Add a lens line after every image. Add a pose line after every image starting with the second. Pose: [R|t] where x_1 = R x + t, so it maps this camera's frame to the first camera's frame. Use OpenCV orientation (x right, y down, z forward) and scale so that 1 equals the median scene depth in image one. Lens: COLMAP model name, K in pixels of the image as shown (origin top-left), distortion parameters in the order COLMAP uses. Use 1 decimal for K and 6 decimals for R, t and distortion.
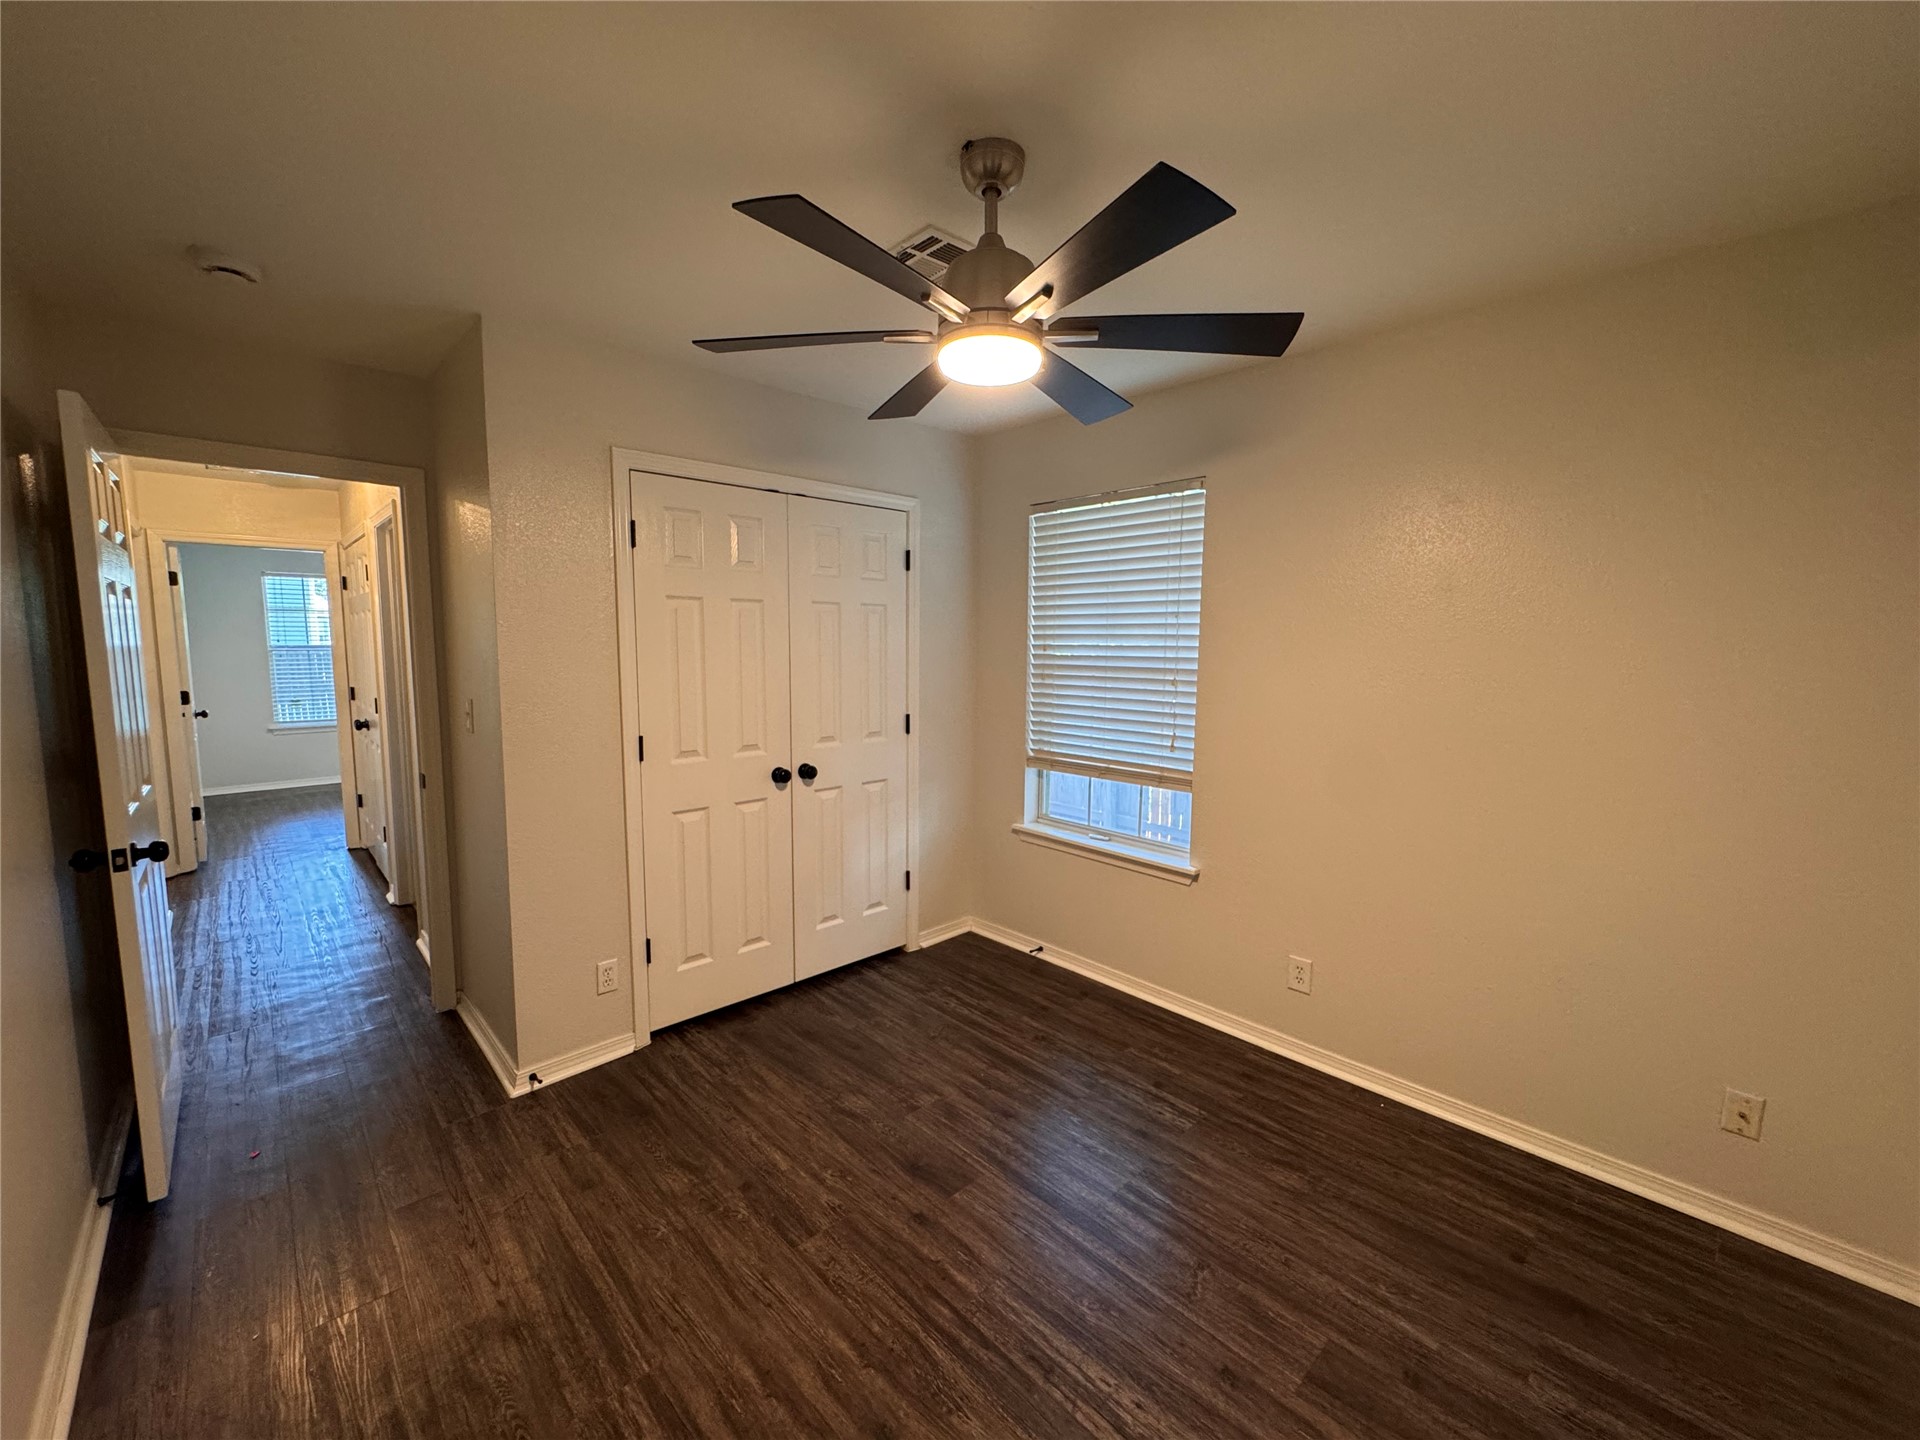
lens RADIAL K [[765.9, 0, 958.5], [0, 765.9, 722.4], [0, 0, 1]] dist [-0.001005, -0.000419]
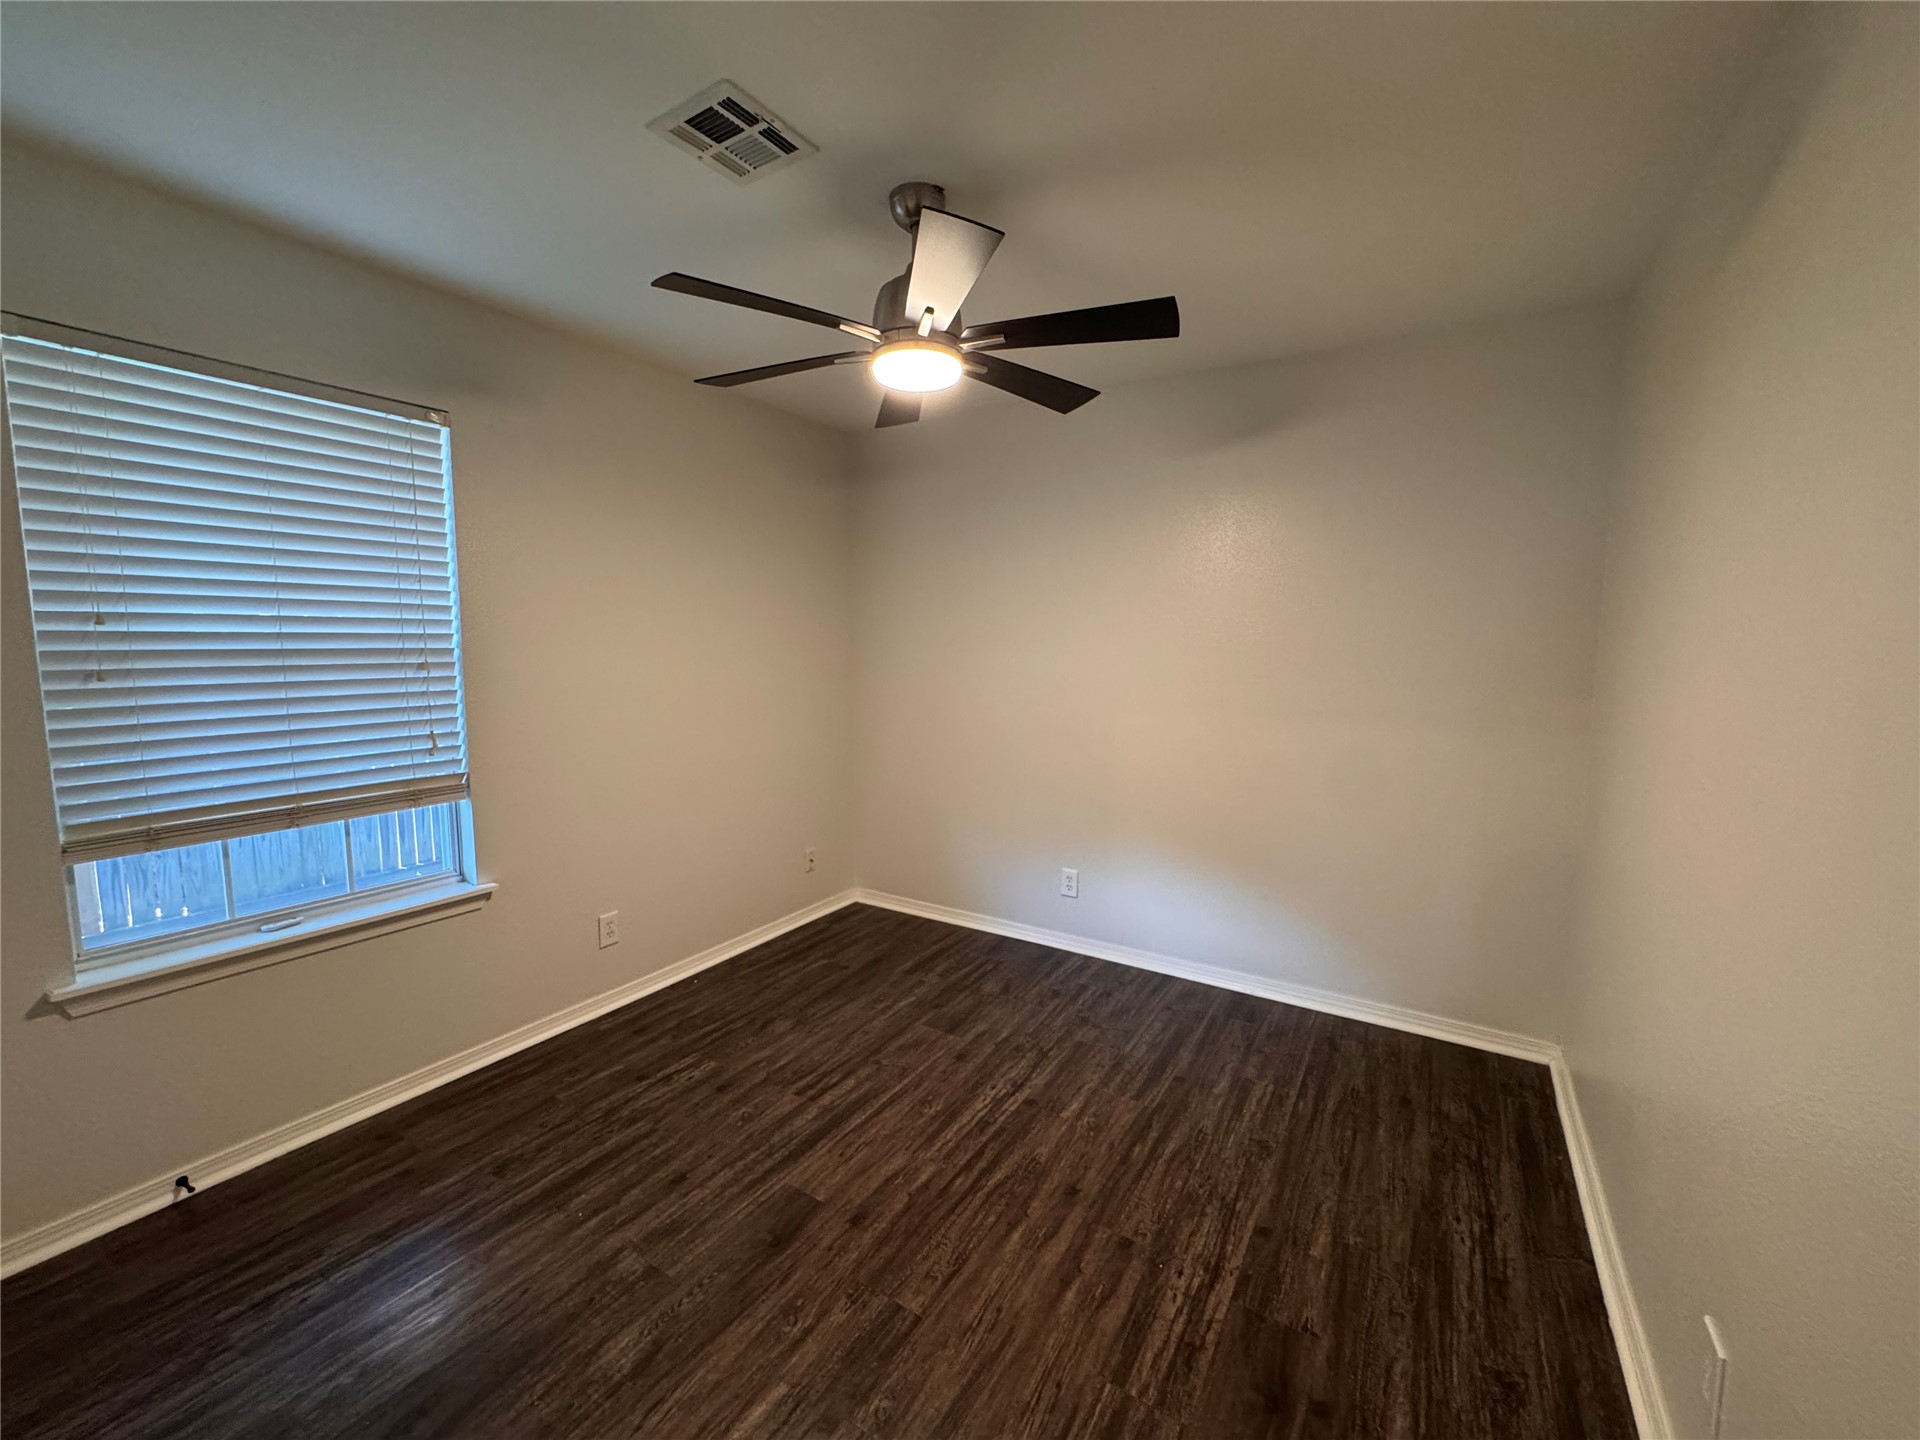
lens RADIAL K [[765.9, 0, 958.5], [0, 765.9, 722.4], [0, 0, 1]] dist [-0.001005, -0.000419]
pose [[-0.247338, -0.113477, 0.962261, -0.932168], [0.095360, 0.985446, 0.140722, -0.083158], [-0.964225, 0.126567, -0.232917, 1.029031]]
